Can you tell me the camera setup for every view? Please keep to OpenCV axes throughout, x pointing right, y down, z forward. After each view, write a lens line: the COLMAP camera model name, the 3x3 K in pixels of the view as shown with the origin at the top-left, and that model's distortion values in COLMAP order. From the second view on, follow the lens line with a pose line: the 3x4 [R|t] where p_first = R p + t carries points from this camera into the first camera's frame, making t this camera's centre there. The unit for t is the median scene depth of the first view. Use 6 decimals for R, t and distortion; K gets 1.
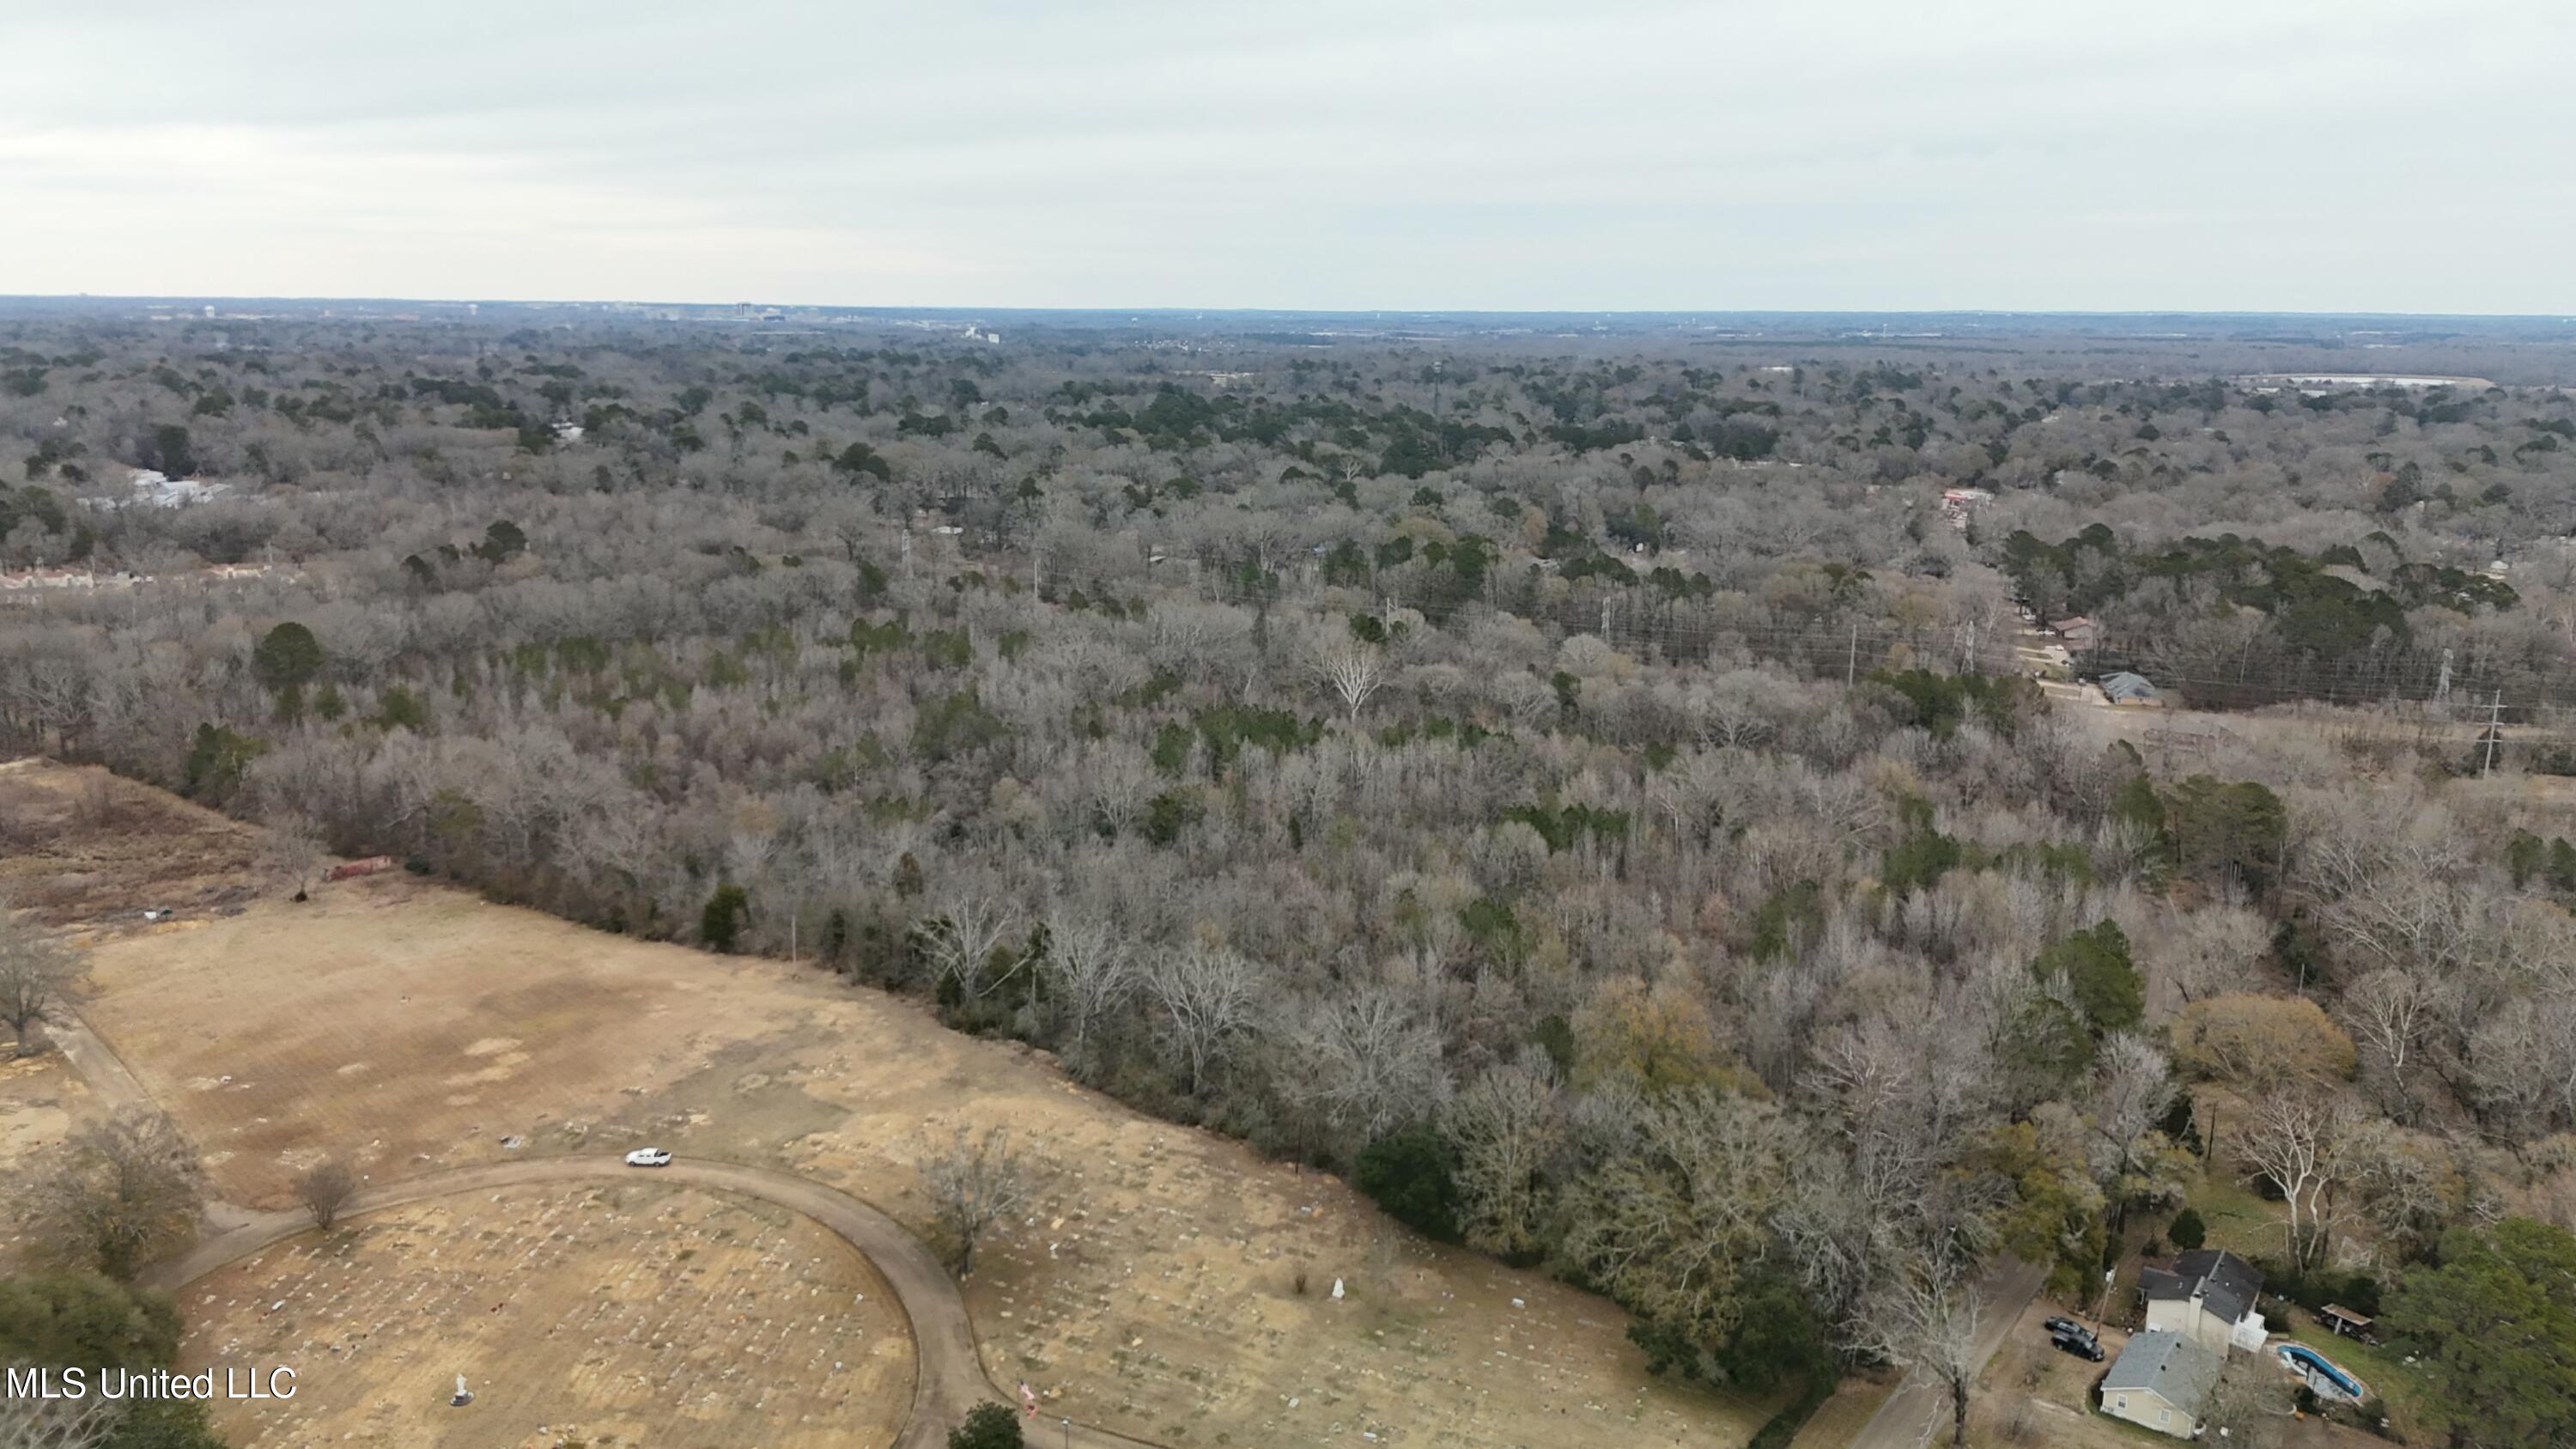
lens RADIAL K [[1878.5, 0, 1288.0], [0, 1878.5, 724.5], [0, 0, 1]] dist [0.095450, -0.101734]
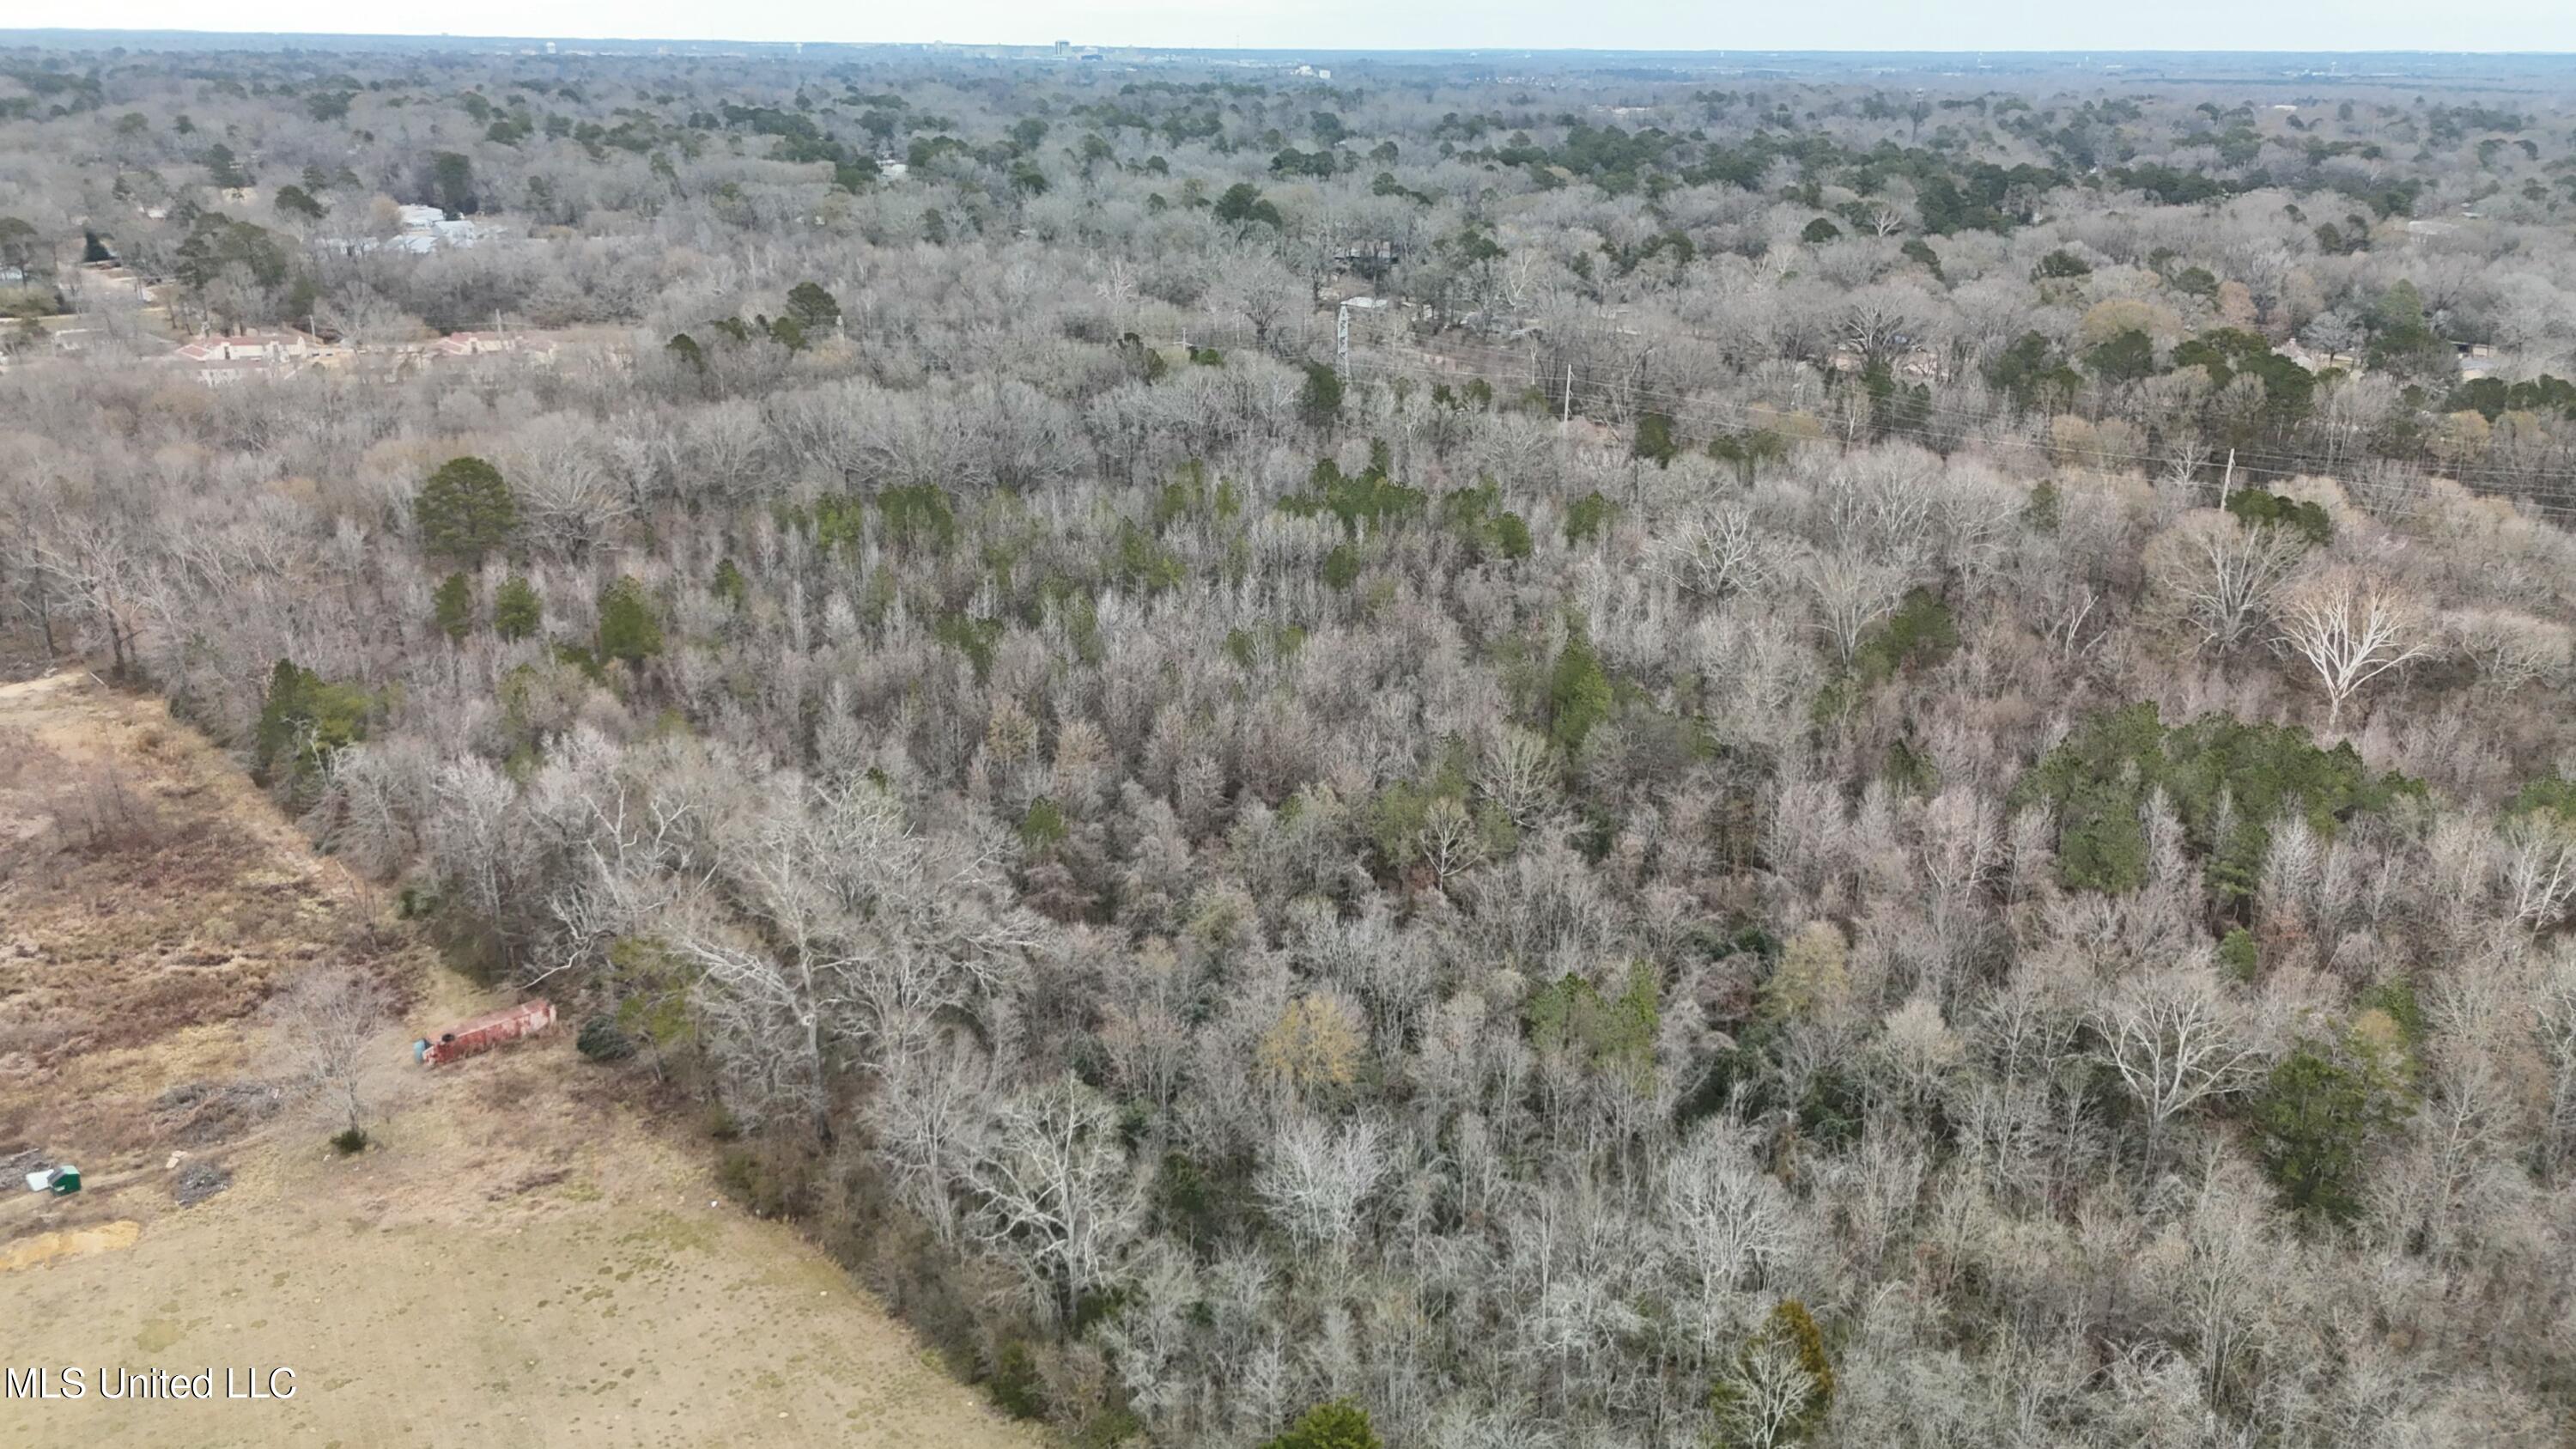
lens RADIAL K [[1889.7, 0, 1288.0], [0, 1889.7, 724.5], [0, 0, 1]] dist [0.073953, -0.067982]
pose [[0.987384, 0.054828, -0.148547, -0.120988], [-0.036130, 0.991401, 0.125770, -0.040427], [0.154165, -0.118817, 0.980875, 0.312945]]
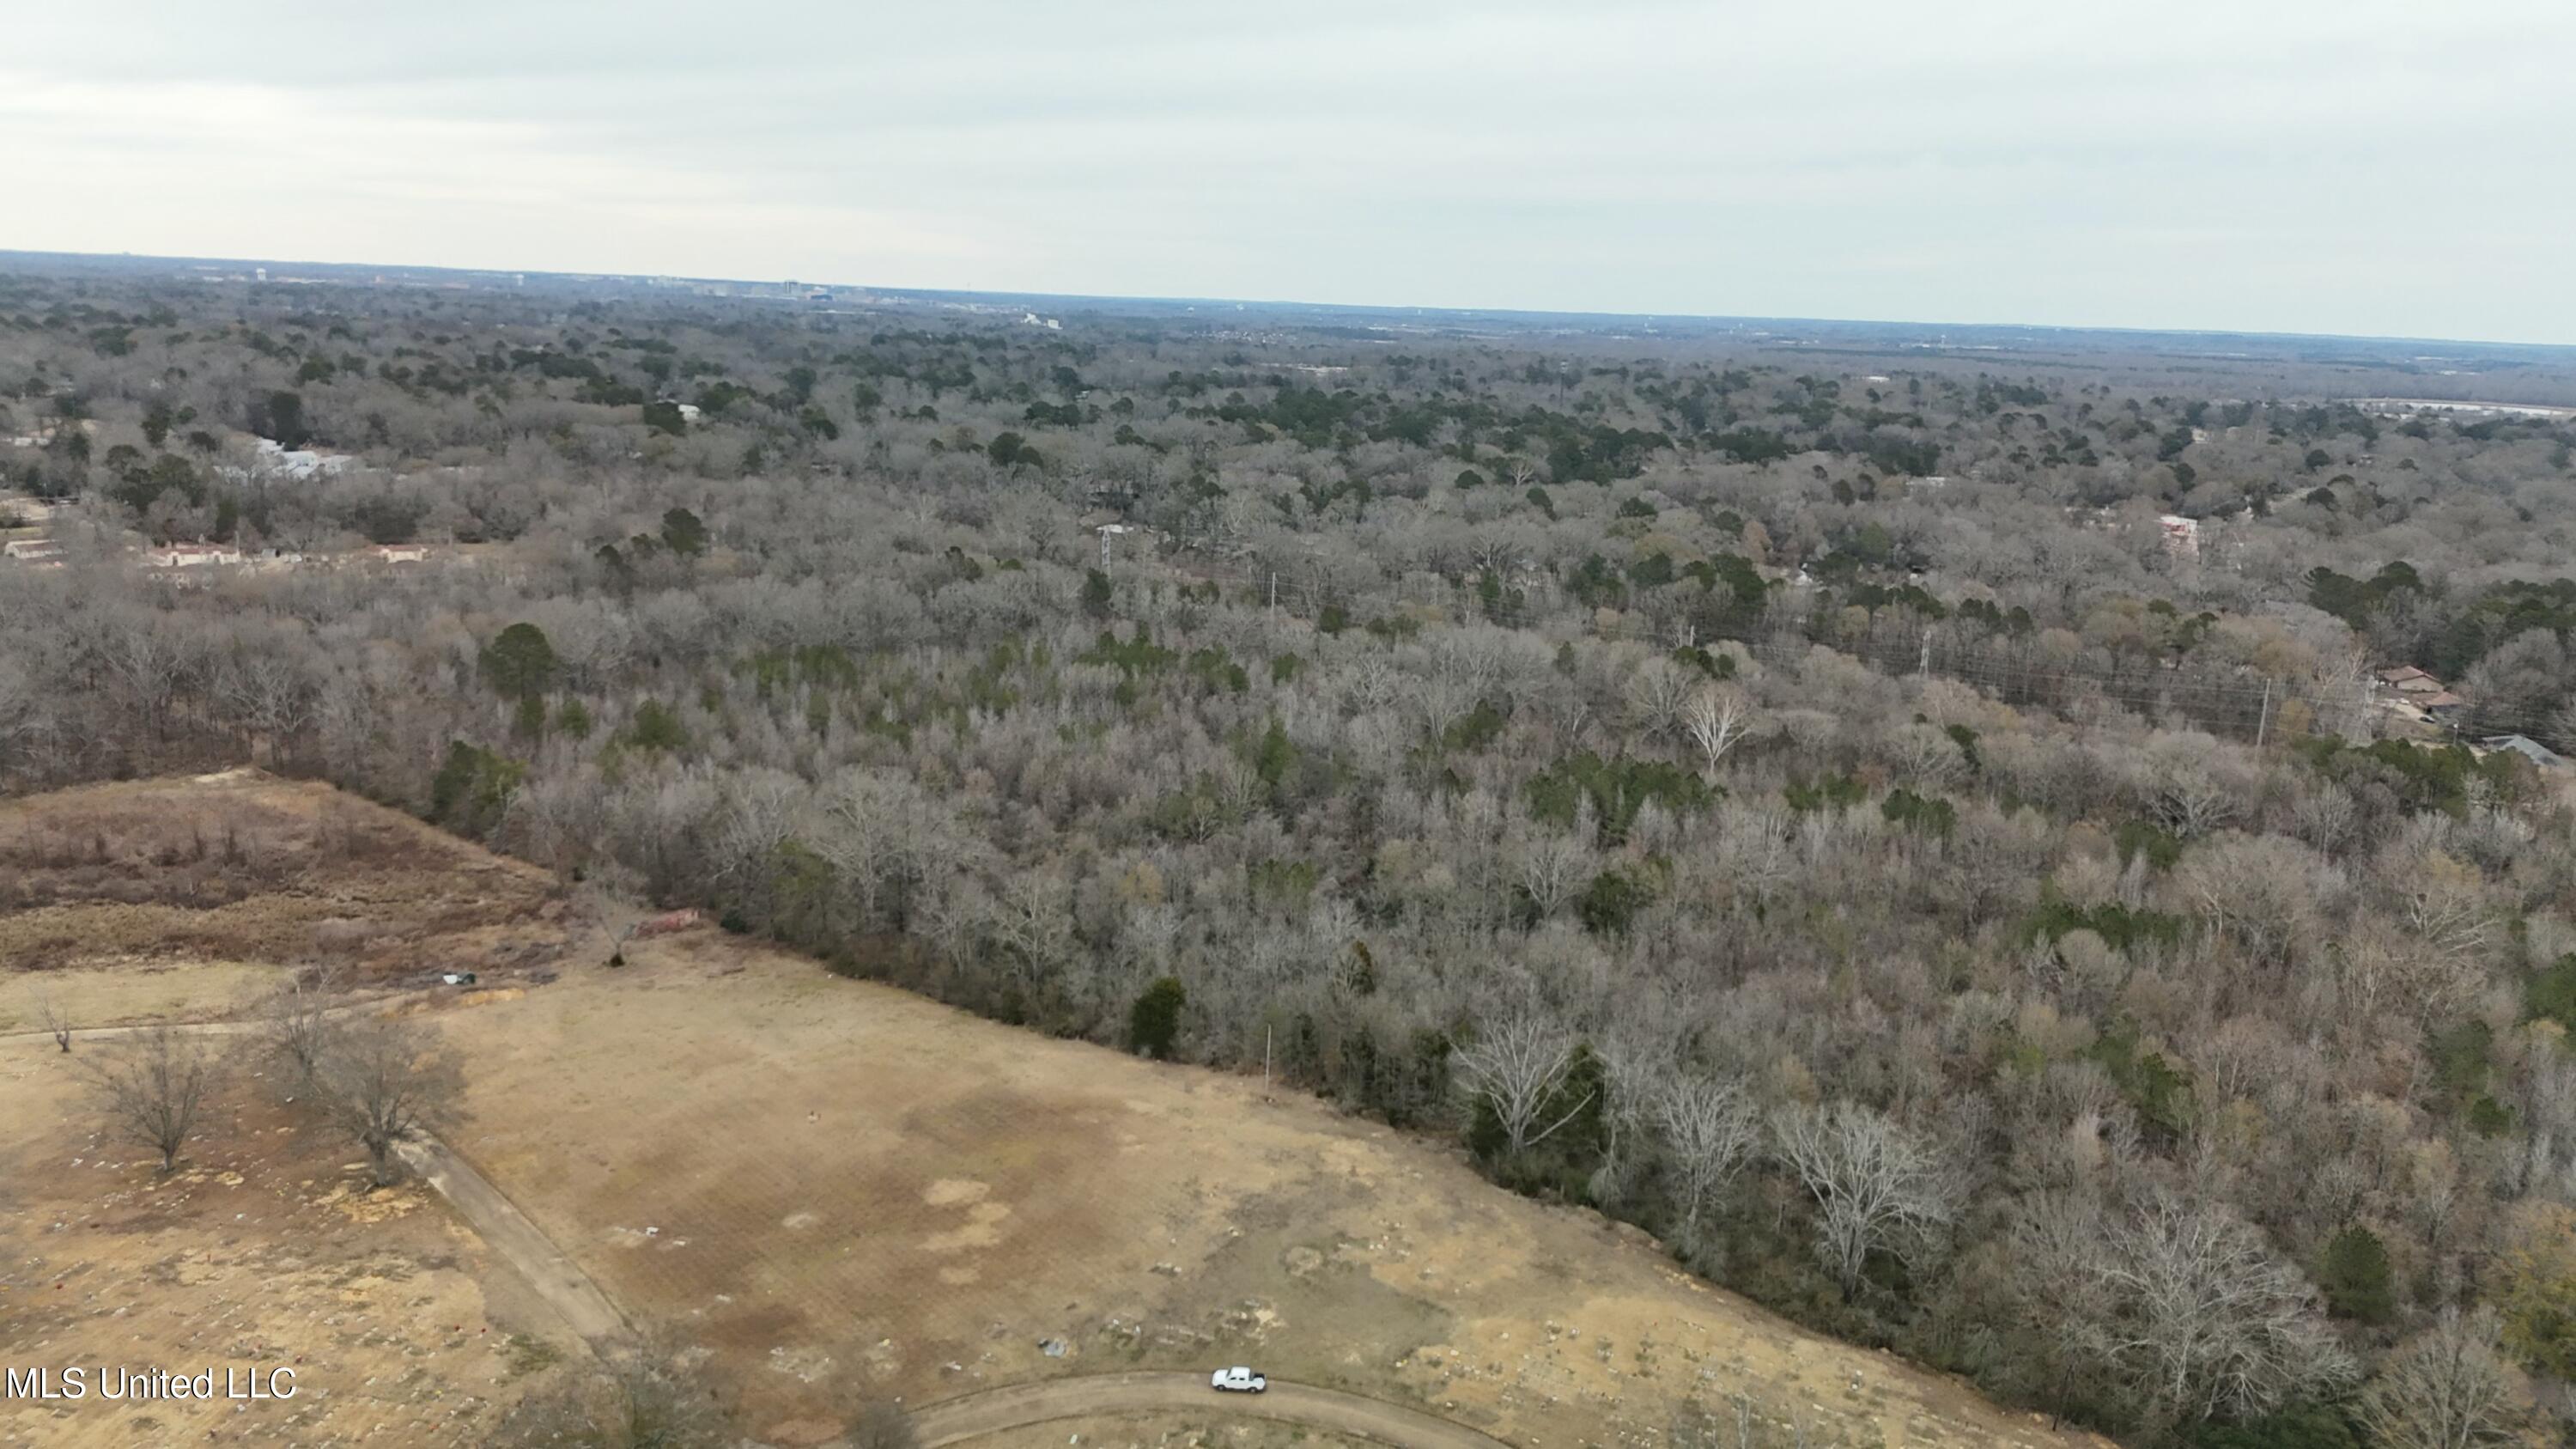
lens RADIAL K [[1873.9, 0, 1288.0], [0, 1873.9, 724.5], [0, 0, 1]] dist [0.140890, -0.232537]
pose [[0.999453, 0.031531, -0.010025, -0.111078], [-0.031498, 0.999498, 0.003447, -0.014925], [0.010128, -0.003129, 0.999944, 0.079521]]
